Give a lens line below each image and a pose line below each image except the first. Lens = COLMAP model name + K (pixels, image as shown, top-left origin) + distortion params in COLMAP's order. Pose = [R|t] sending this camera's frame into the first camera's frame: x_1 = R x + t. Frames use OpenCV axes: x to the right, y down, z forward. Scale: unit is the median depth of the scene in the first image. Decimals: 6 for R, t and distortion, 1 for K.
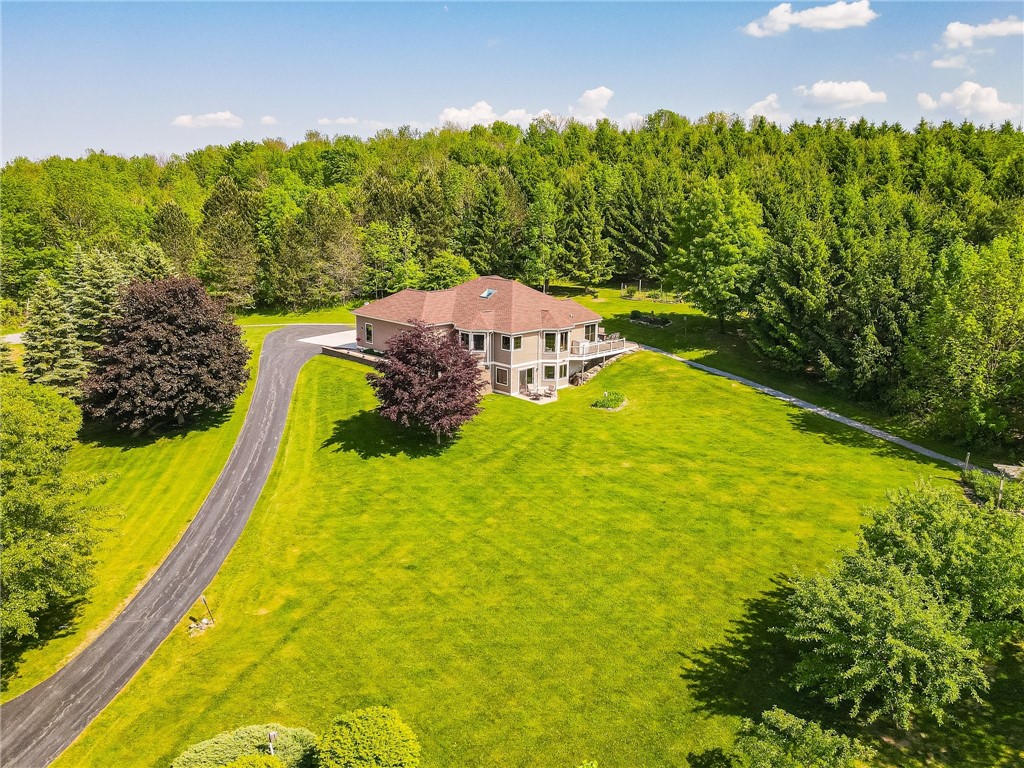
lens RADIAL K [[751.8, 0, 512.9], [0, 751.8, 385.6], [0, 0, 1]] dist [0.009705, 0.001905]
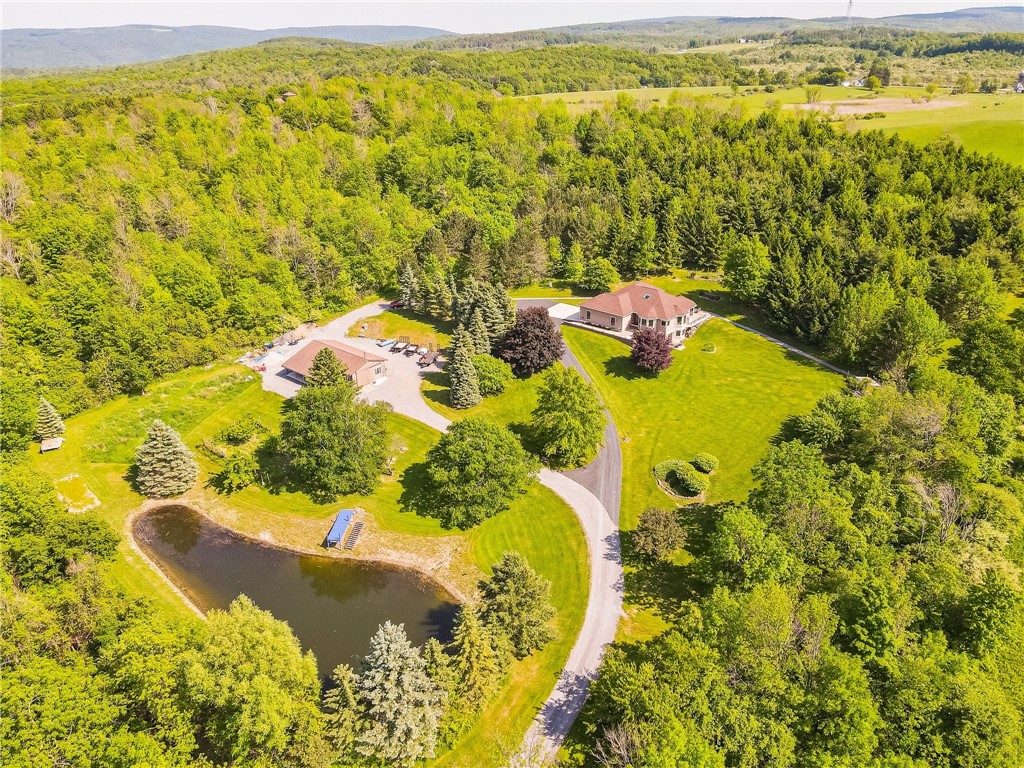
lens RADIAL K [[751.8, 0, 511.2], [0, 751.8, 388.0], [0, 0, 1]] dist [0.009705, 0.001905]
pose [[0.994878, -0.050289, 0.087691, -0.629477], [0.031717, 0.978959, 0.201578, -0.314251], [-0.095983, -0.197764, 0.975539, -1.143846]]
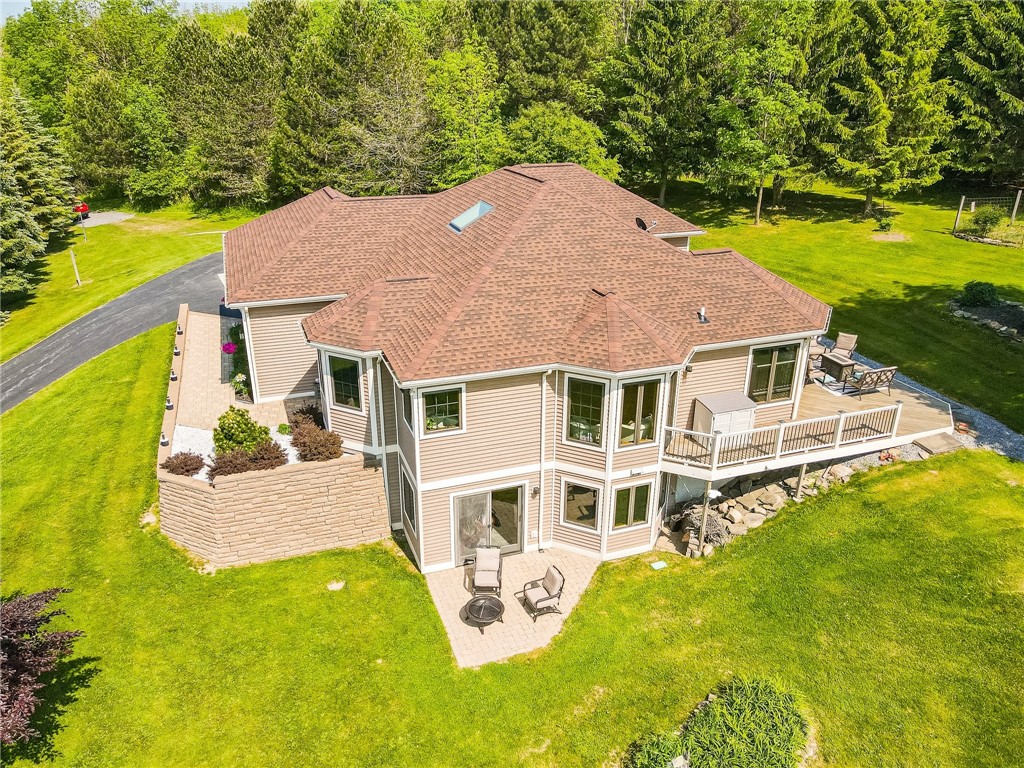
lens RADIAL K [[751.8, 0, 506.6], [0, 751.8, 382.6], [0, 0, 1]] dist [0.009705, 0.001905]
pose [[0.908953, 0.154661, -0.387148, 0.124031], [-0.097511, 0.981753, 0.163259, -0.105573], [0.405333, -0.110643, 0.907449, 0.690103]]
